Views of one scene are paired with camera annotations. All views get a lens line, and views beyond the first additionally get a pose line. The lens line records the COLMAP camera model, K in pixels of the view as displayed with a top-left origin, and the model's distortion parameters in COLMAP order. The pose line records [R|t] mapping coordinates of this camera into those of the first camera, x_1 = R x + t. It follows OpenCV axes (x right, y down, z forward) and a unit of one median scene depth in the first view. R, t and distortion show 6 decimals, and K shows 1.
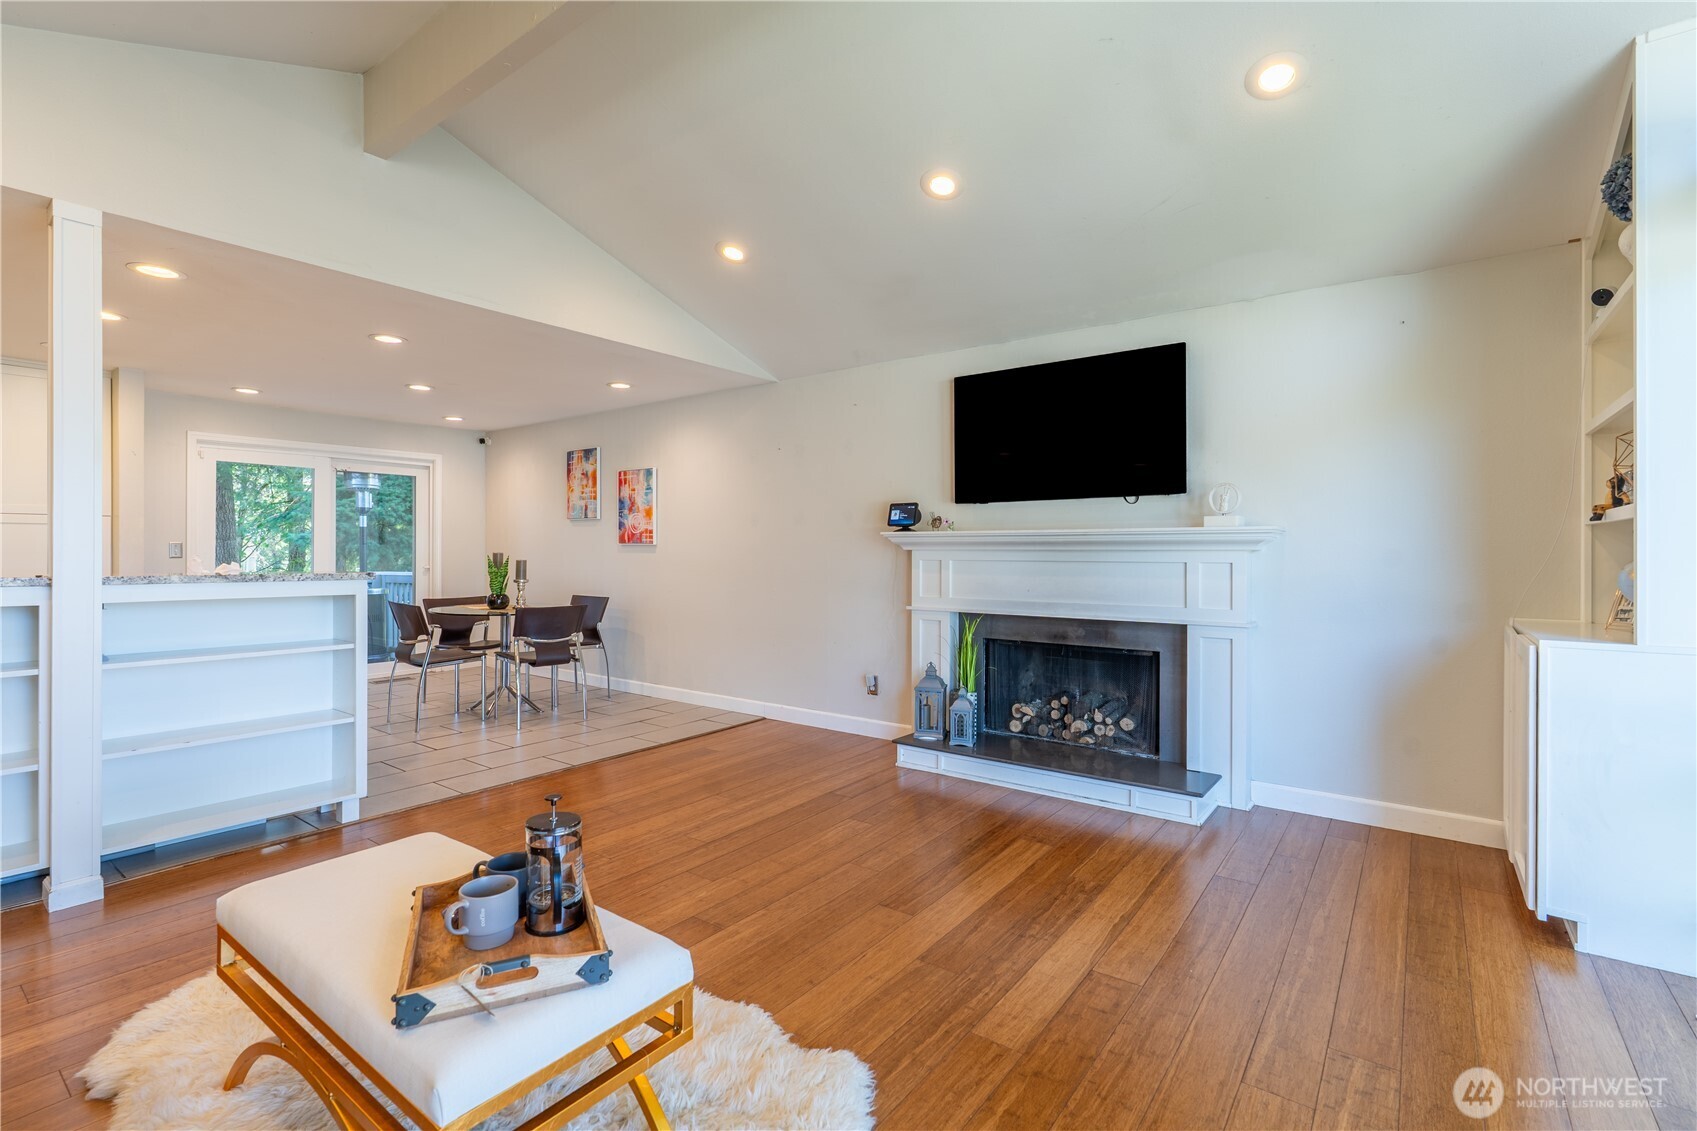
lens RADIAL K [[775.8, 0, 838.2], [0, 775.8, 550.2], [0, 0, 1]] dist [0.000868, 0.000141]
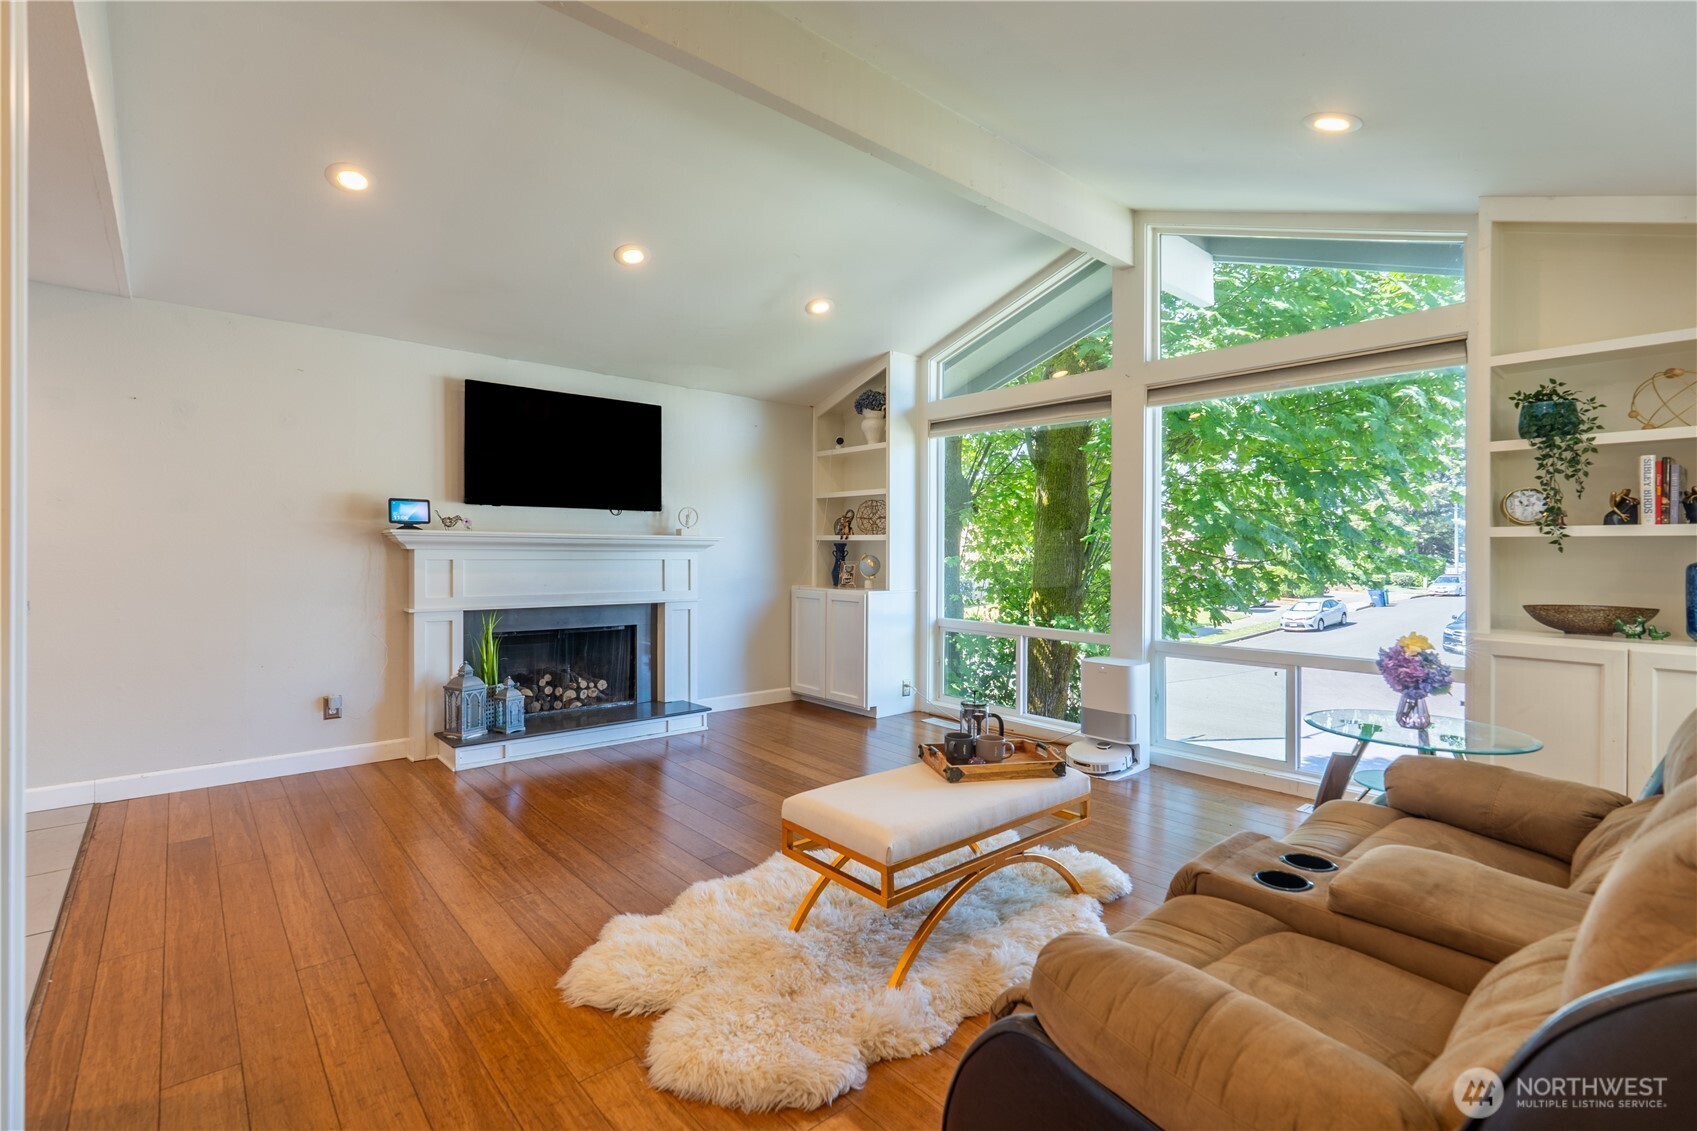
lens RADIAL K [[775.8, 0, 841.1], [0, 775.8, 558.0], [0, 0, 1]] dist [0.000868, 0.000141]
pose [[0.205061, -0.006715, 0.978726, -0.555344], [-0.007008, 0.999941, 0.008328, -0.000920], [-0.978724, -0.008566, 0.205001, 0.235340]]
